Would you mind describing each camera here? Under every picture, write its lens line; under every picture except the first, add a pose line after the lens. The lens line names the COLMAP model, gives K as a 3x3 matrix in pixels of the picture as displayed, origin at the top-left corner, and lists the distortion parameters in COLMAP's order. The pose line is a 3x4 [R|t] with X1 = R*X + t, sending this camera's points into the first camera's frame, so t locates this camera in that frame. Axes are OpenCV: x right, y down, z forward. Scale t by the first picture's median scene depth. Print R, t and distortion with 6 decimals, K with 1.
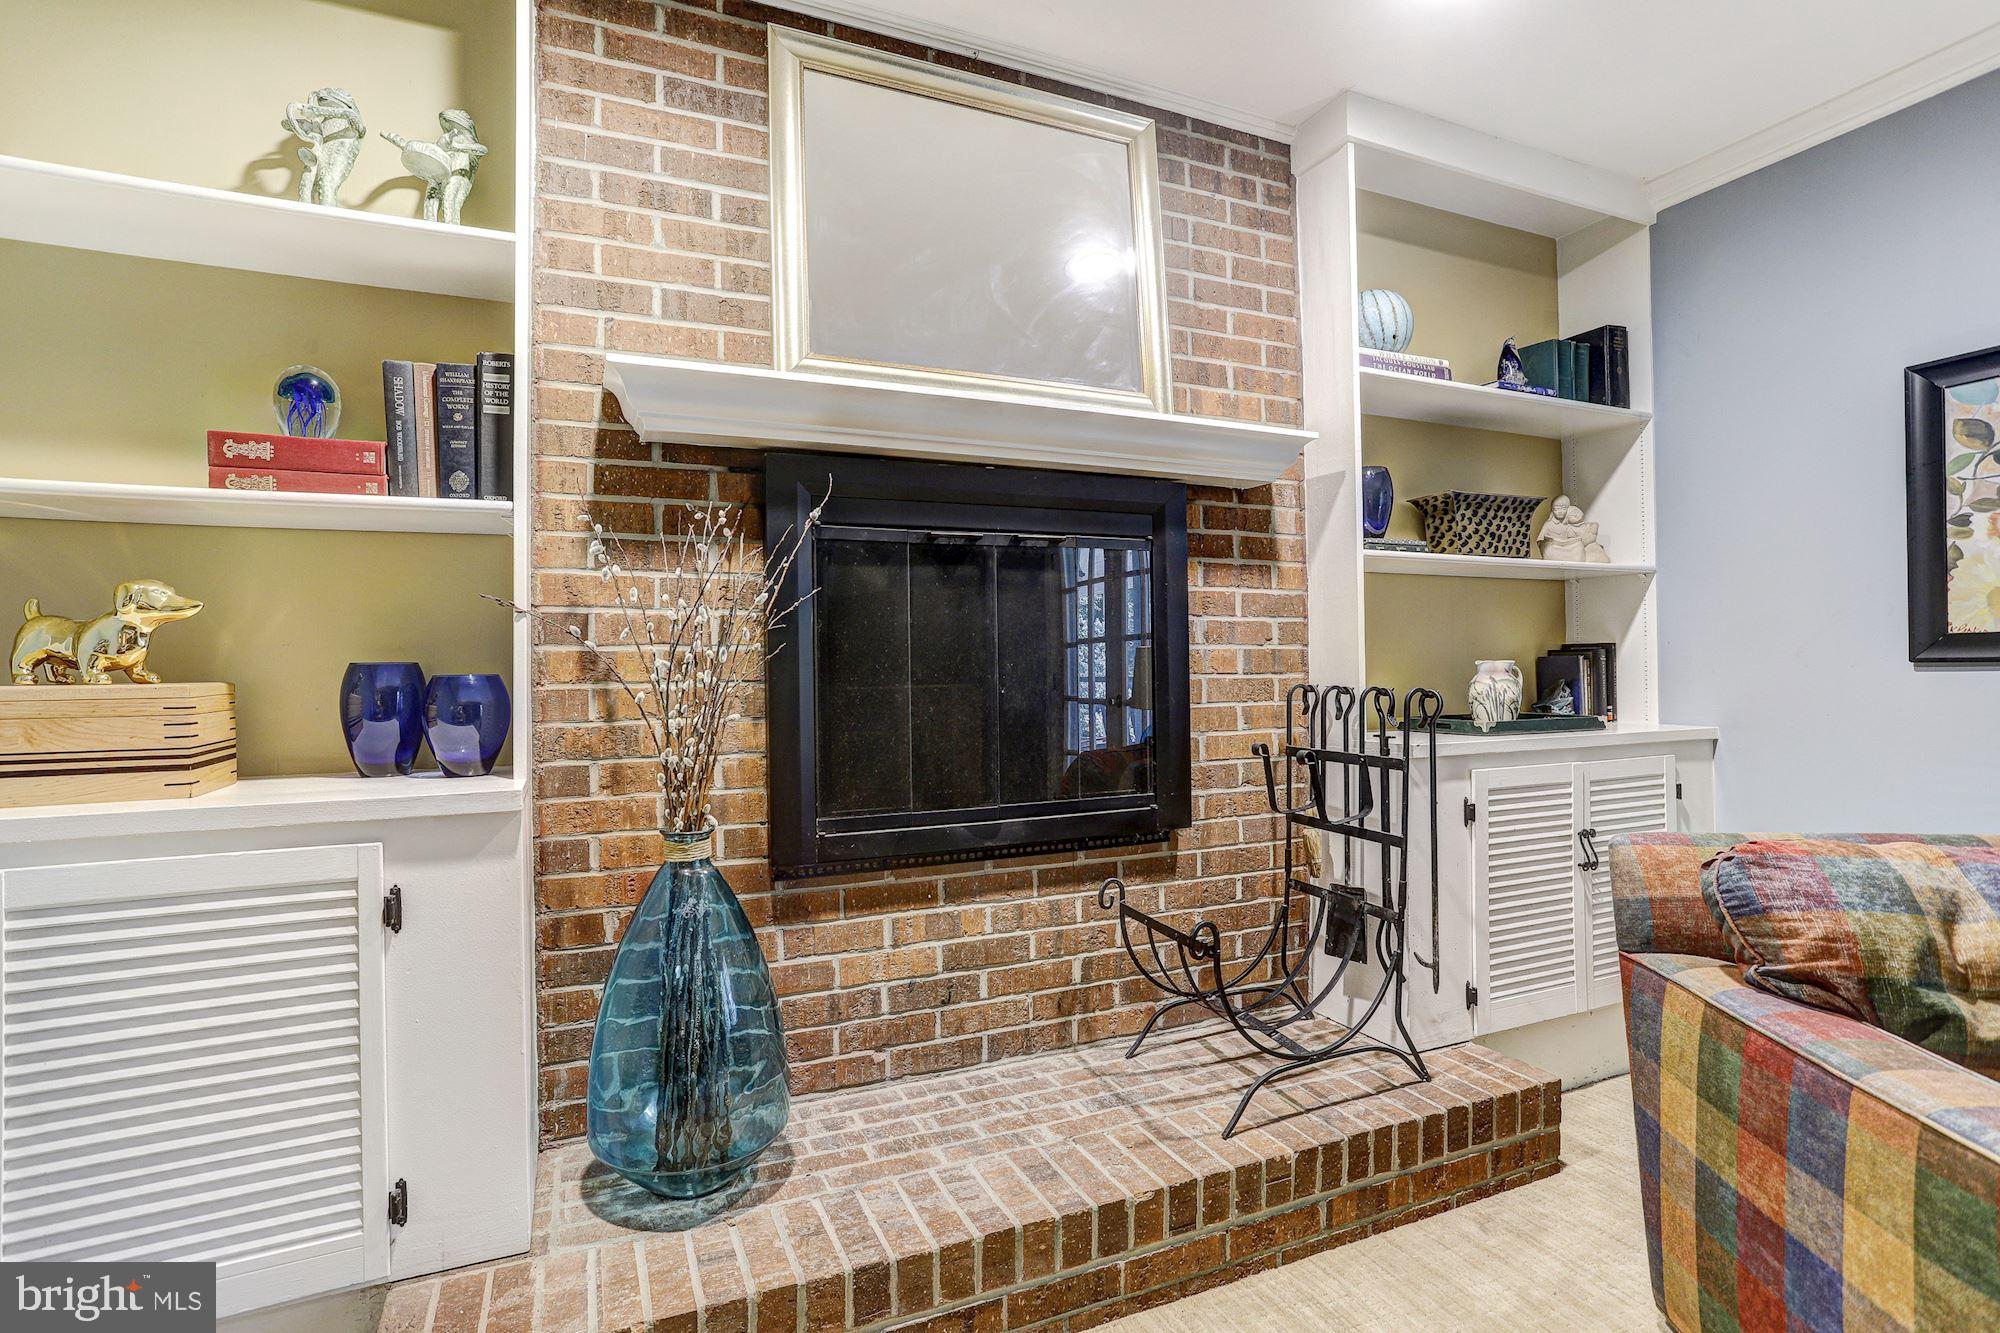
lens RADIAL K [[974.5, 0, 991.0], [0, 974.5, 662.5], [0, 0, 1]] dist [-0.058979, 0.036596]
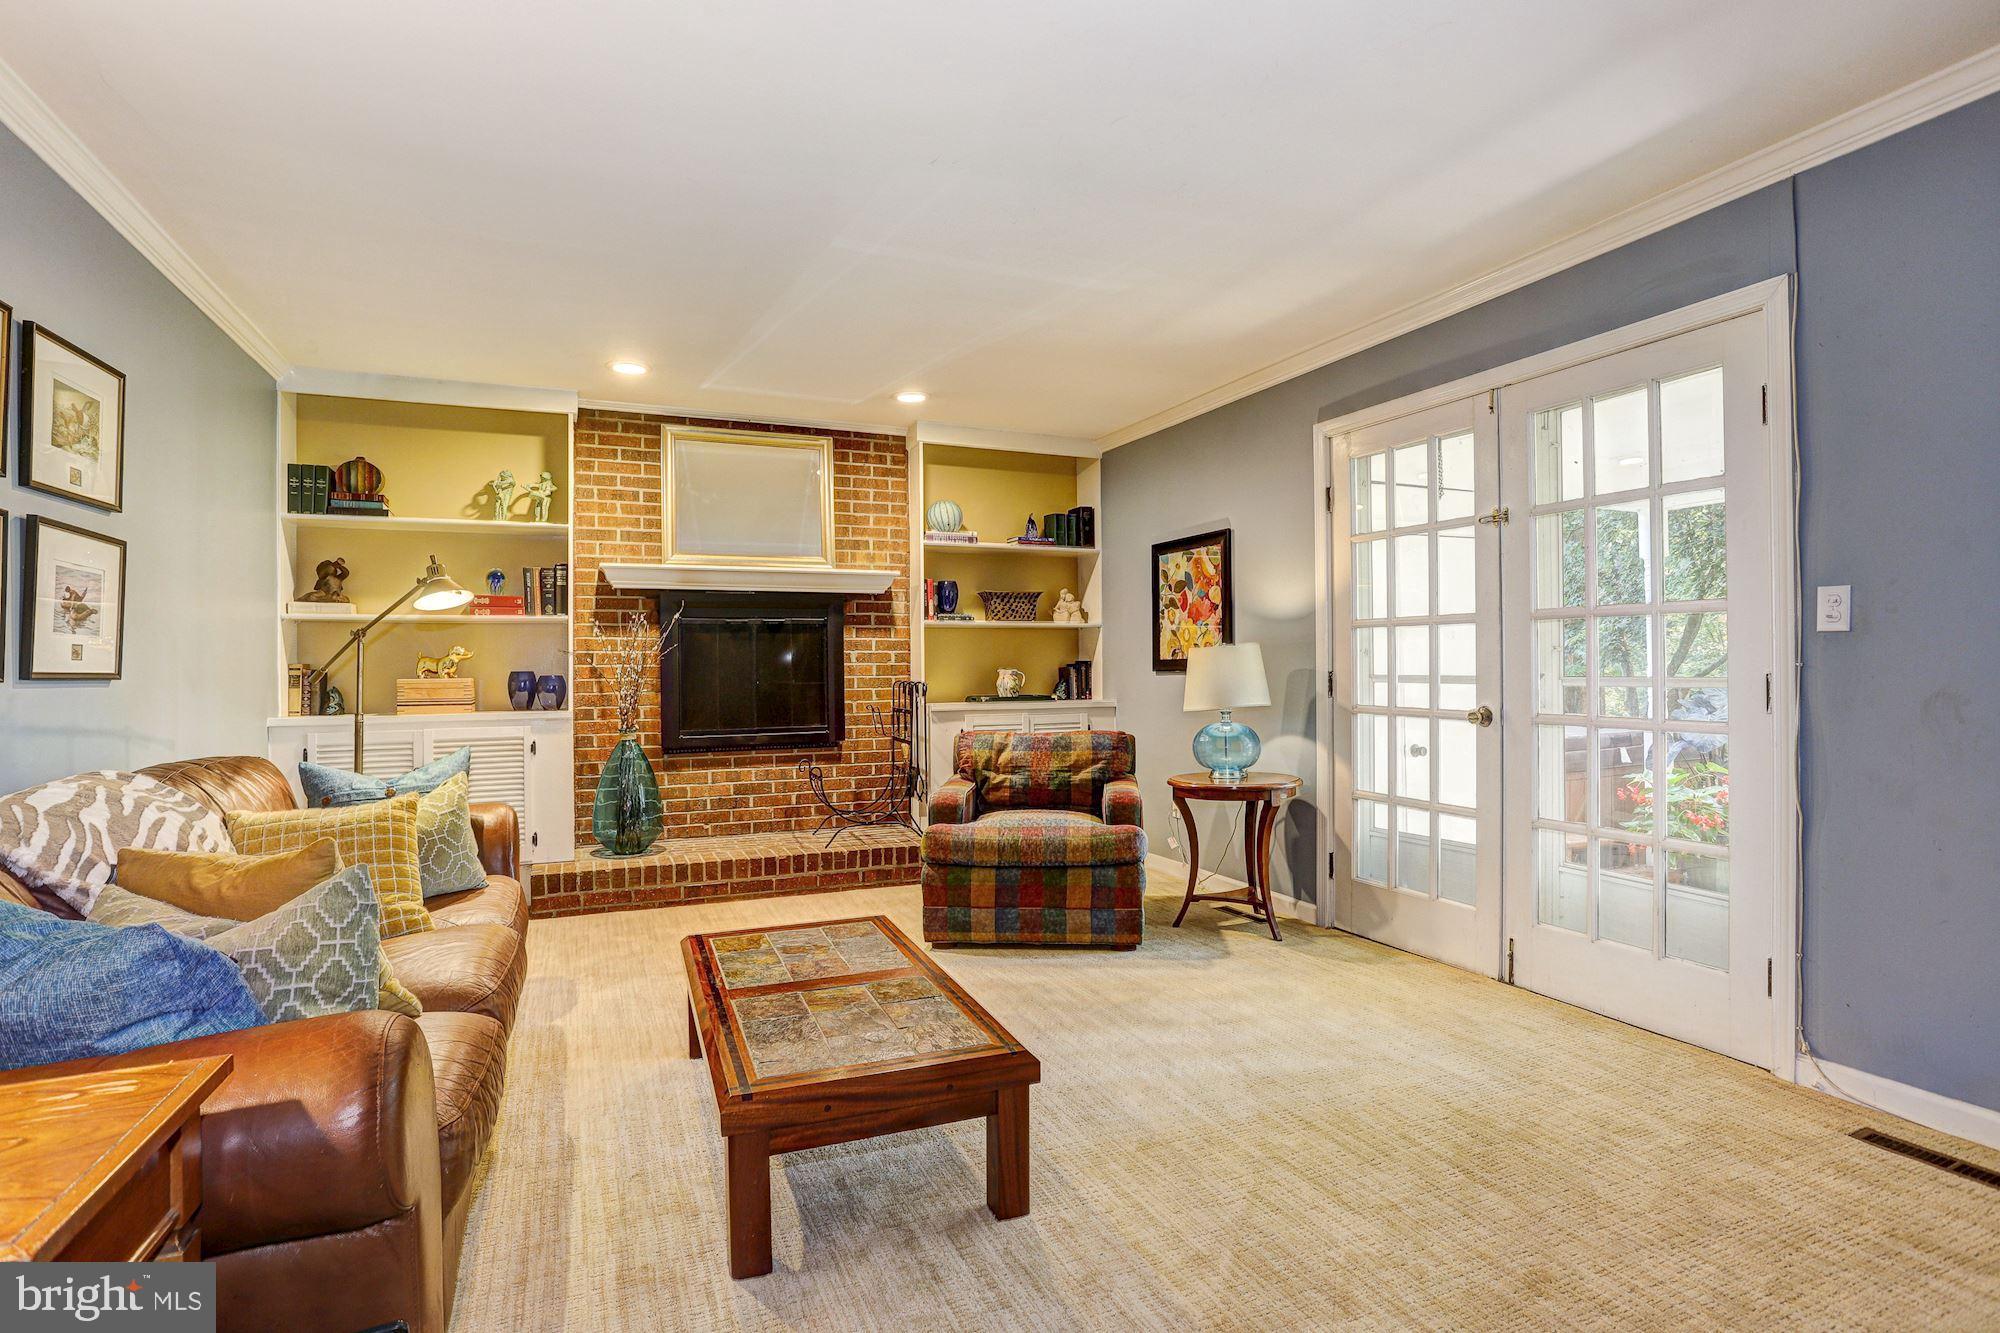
lens RADIAL K [[1047.5, 0, 1006.1], [0, 1047.5, 662.3], [0, 0, 1]] dist [-0.058901, 0.034315]
pose [[0.999940, 0.002721, -0.010593, 0.751201], [-0.002691, 0.999992, 0.002875, -0.034383], [0.010600, -0.002846, 0.999940, -1.850840]]
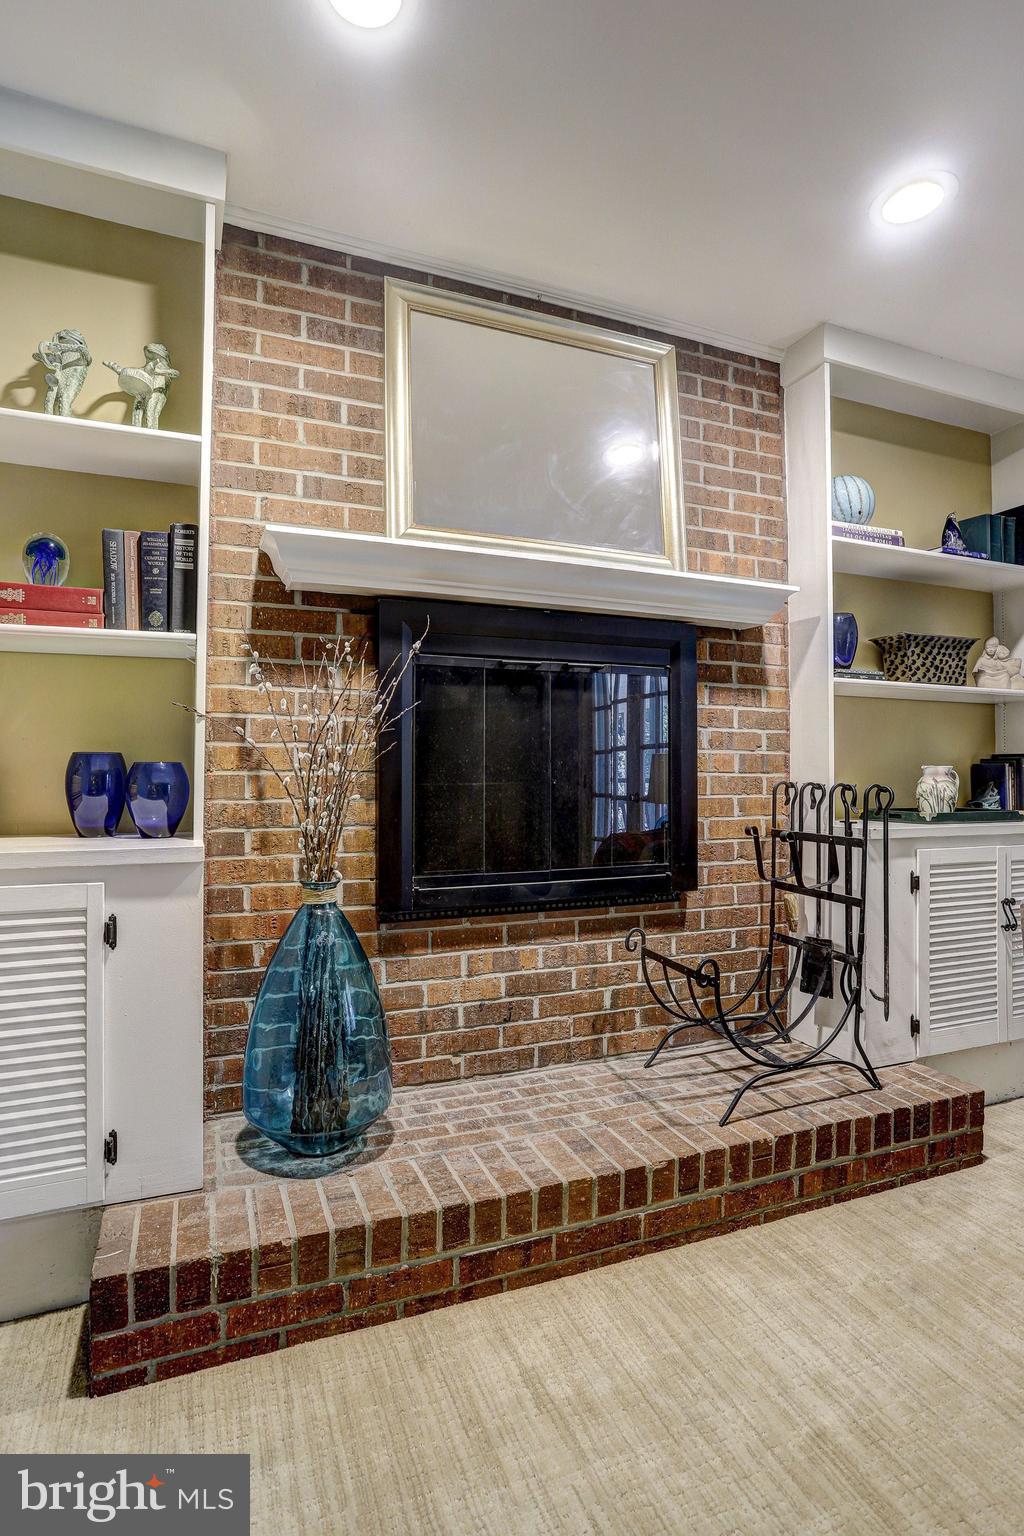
lens RADIAL K [[795.5, 0, 505.9], [0, 795.5, 761.3], [0, 0, 1]] dist [-0.064833, 0.042308]
pose [[0.999490, 0.013769, -0.028800, -0.024771], [-0.014017, 0.999866, -0.008427, 0.012217], [0.028680, 0.008827, 0.999550, -0.076088]]
